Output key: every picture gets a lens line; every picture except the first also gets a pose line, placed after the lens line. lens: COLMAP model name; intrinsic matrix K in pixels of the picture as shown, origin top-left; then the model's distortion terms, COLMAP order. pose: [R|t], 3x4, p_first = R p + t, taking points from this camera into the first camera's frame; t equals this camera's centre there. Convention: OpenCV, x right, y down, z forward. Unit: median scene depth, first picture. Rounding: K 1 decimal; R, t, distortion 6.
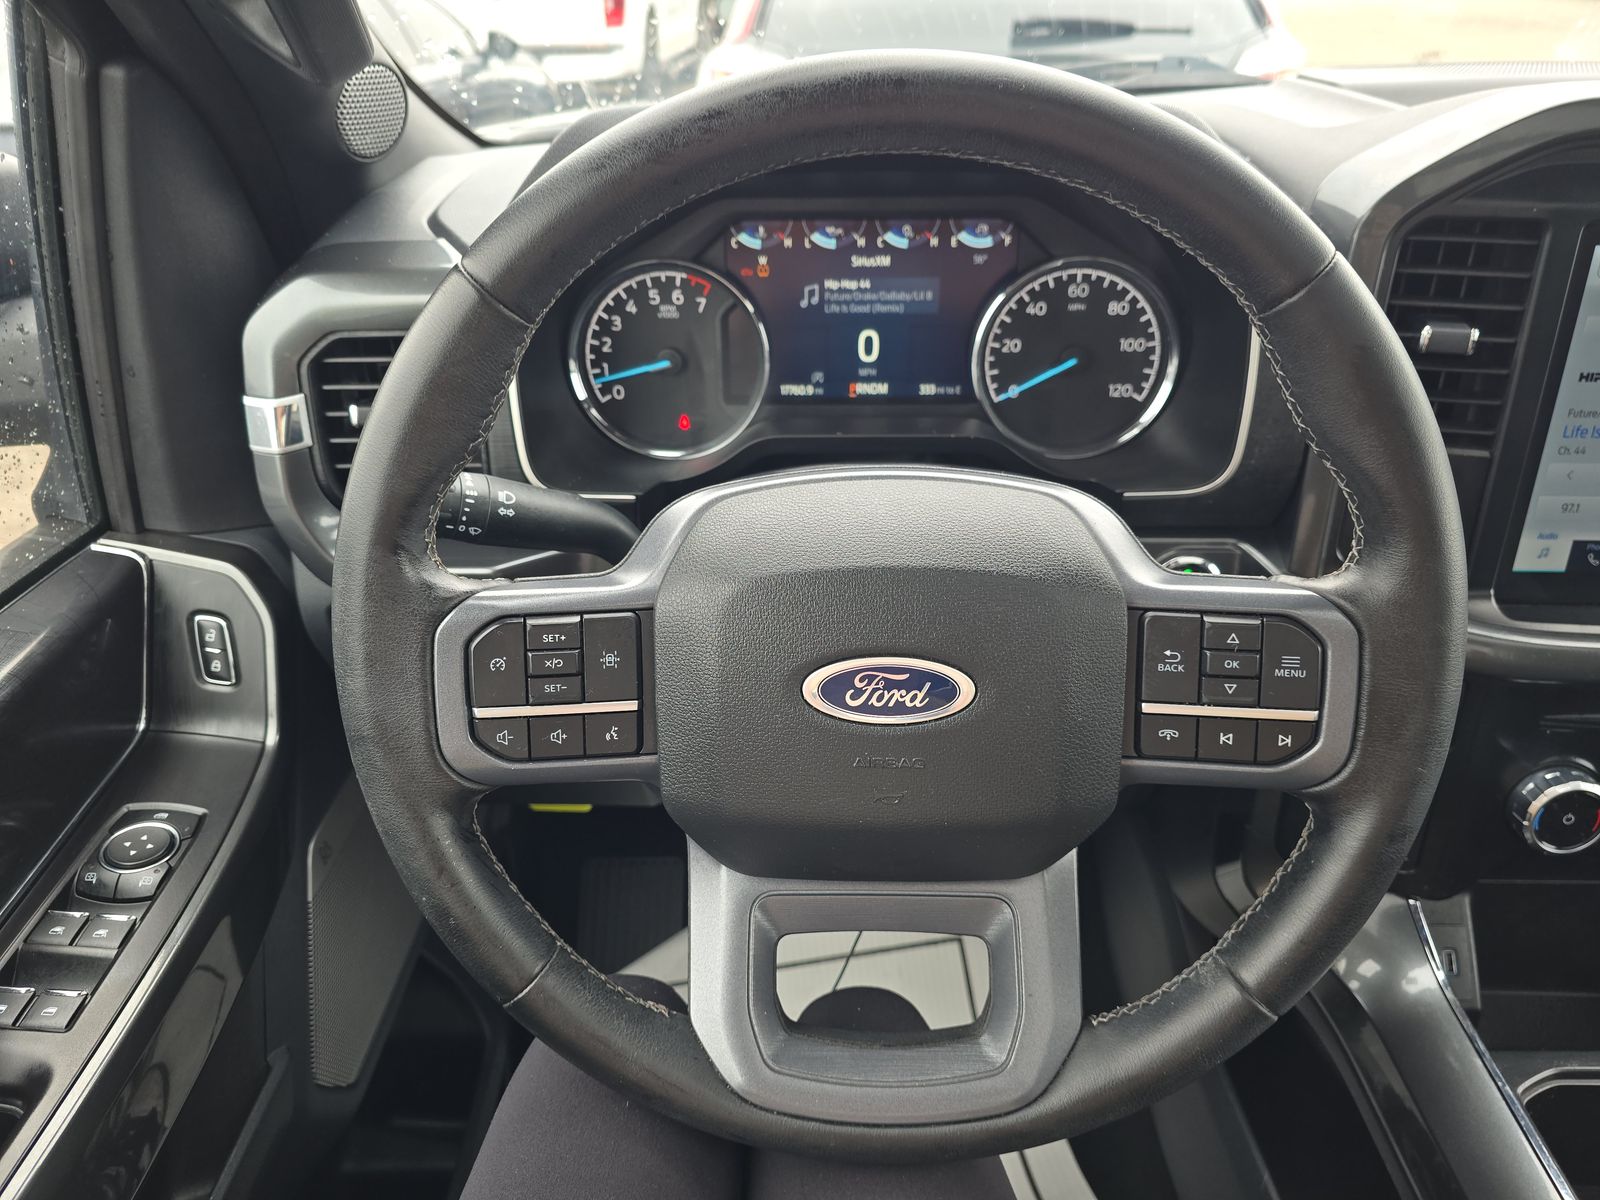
lens RADIAL K [[1080.3, 0, 800.0], [0, 1080.3, 600.0], [0, 0, 1]] dist [0.005134, -0.001515]
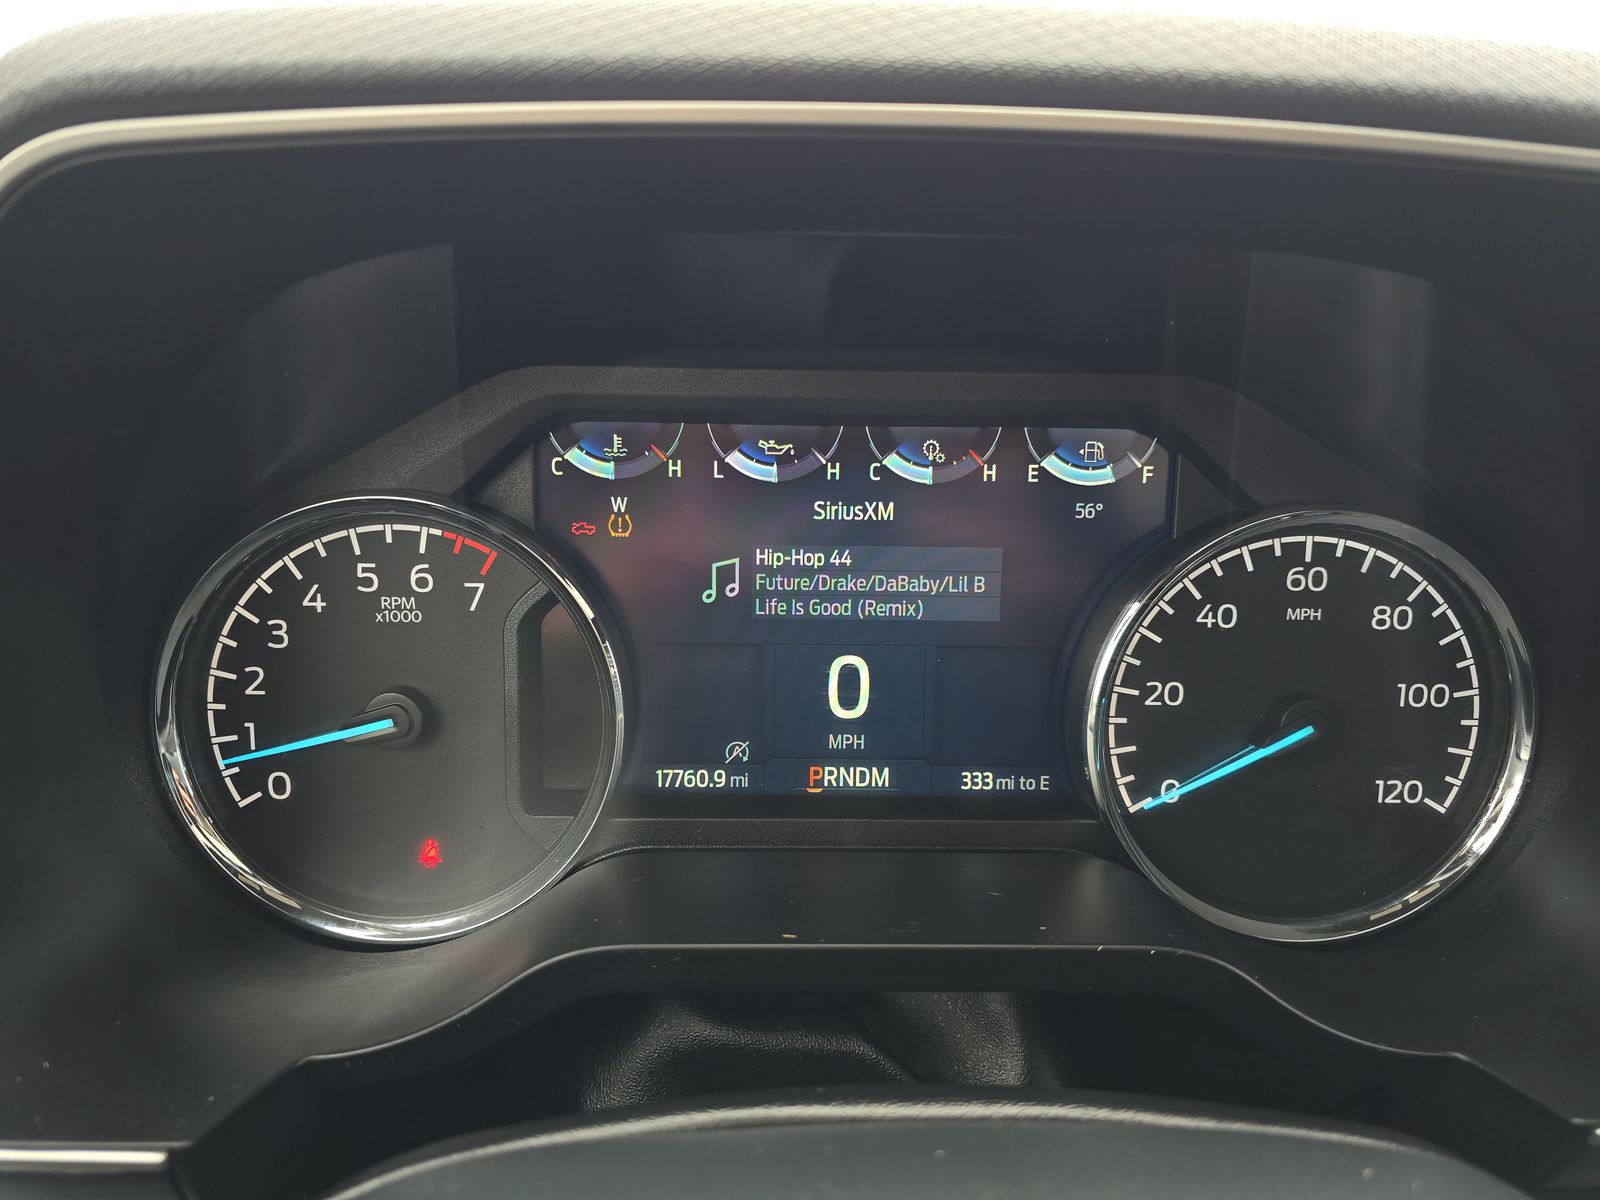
lens RADIAL K [[1043.7, 0, 800.0], [0, 1043.7, 600.0], [0, 0, 1]] dist [-0.001054, -0.001499]
pose [[0.999276, 0.015418, 0.034794, 0.027229], [-0.006464, 0.969735, -0.244073, -0.165837], [-0.037504, 0.243671, 0.969132, 0.572751]]
